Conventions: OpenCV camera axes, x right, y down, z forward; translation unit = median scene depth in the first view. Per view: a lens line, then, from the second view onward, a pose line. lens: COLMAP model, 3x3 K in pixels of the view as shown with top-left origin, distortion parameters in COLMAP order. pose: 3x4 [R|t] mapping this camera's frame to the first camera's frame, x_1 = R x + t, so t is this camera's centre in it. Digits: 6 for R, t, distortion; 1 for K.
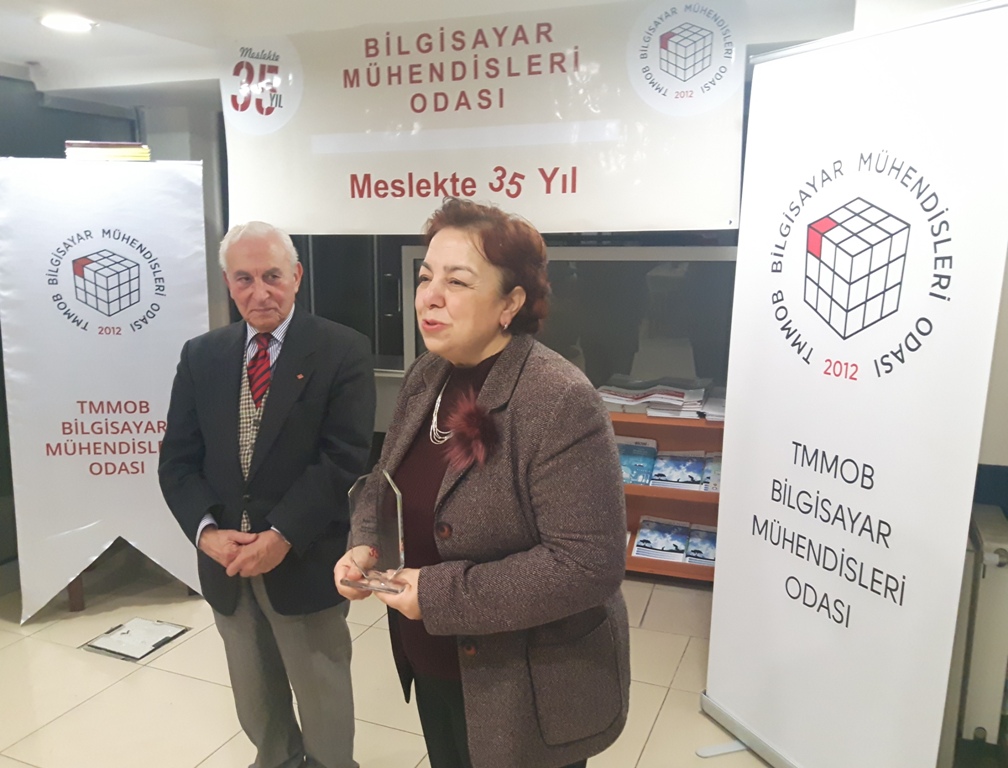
lens RADIAL K [[863.2, 0, 480.1], [0, 863.2, 387.1], [0, 0, 1]] dist [0.139951, -0.346248]
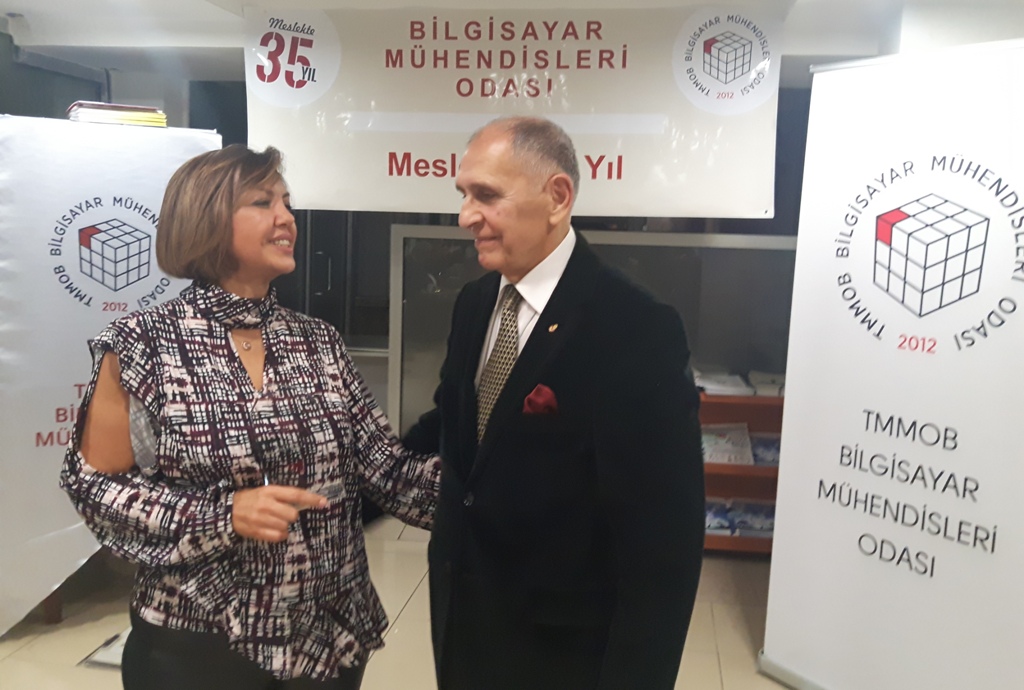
lens RADIAL K [[854.3, 0, 501.5], [0, 854.3, 308.1], [0, 0, 1]] dist [0.151659, -0.303287]
pose [[0.972175, 0.006846, 0.234155, -0.262477], [0.009887, 0.997483, -0.070214, 0.005012], [-0.234046, 0.070575, 0.969661, 0.026259]]
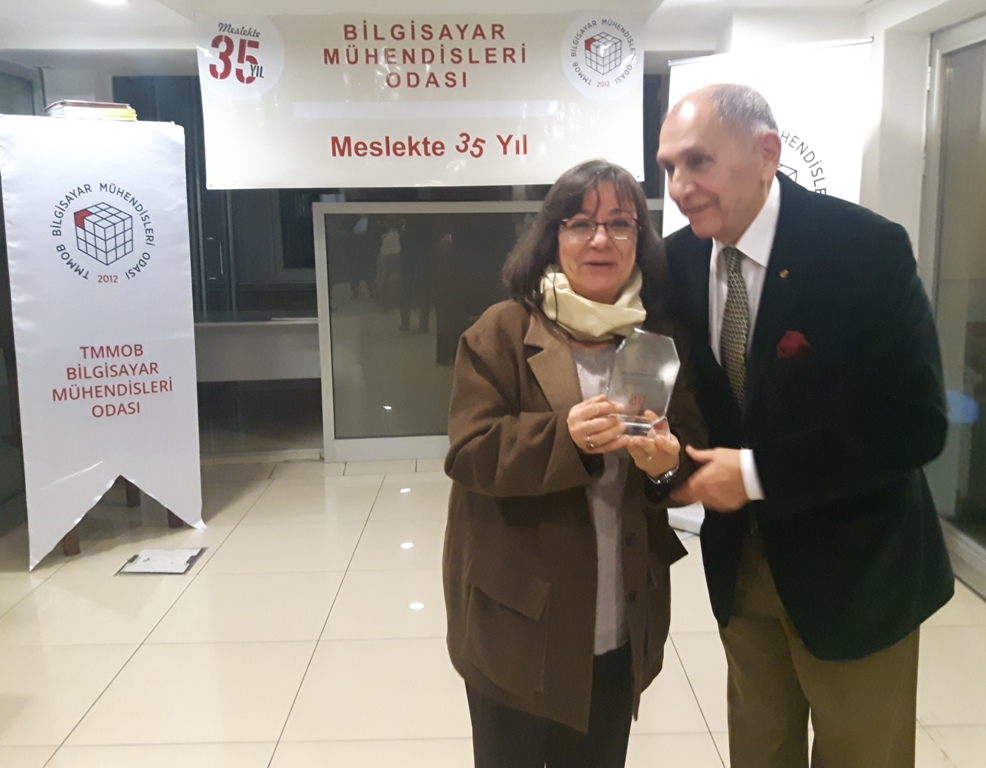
lens RADIAL K [[896.0, 0, 498.5], [0, 896.0, 355.3], [0, 0, 1]] dist [0.107818, -0.237532]
pose [[0.914040, -0.075747, 0.398488, -0.469411], [0.083016, 0.996548, -0.000990, 0.073915], [-0.397037, 0.033986, 0.917173, -0.211019]]
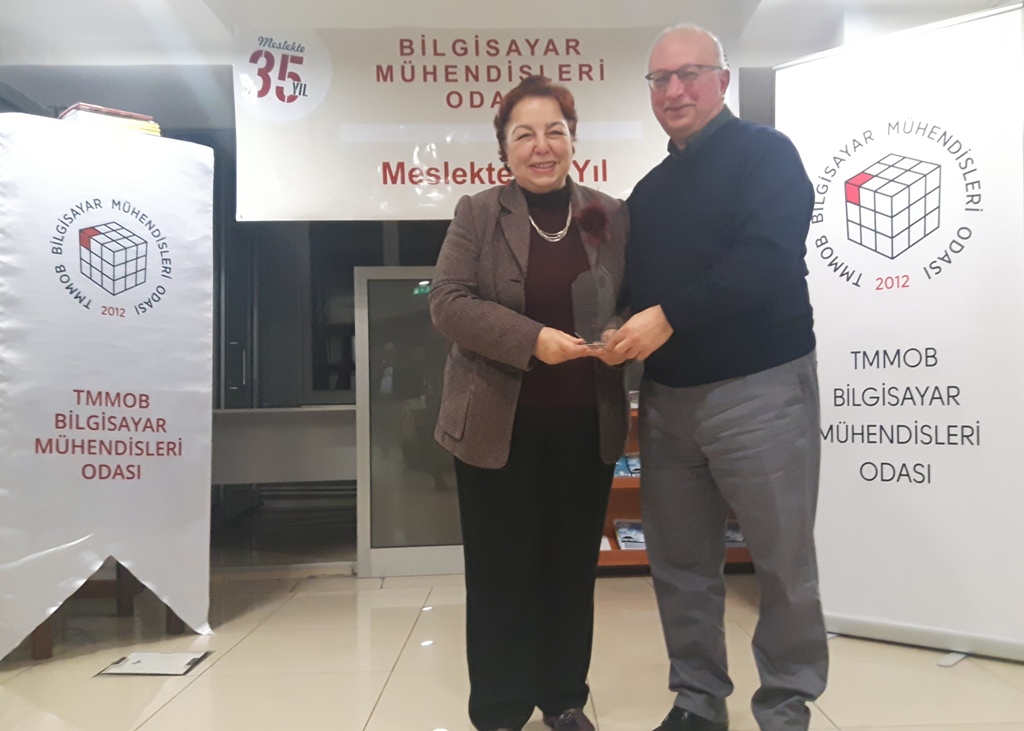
lens RADIAL K [[967.6, 0, 518.9], [0, 967.6, 368.6], [0, 0, 1]] dist [0.149485, -0.337338]
pose [[0.918212, -0.006395, 0.396039, -0.475094], [0.087514, 0.978435, -0.187102, 0.231648], [-0.386301, 0.206458, 0.898970, -0.046879]]
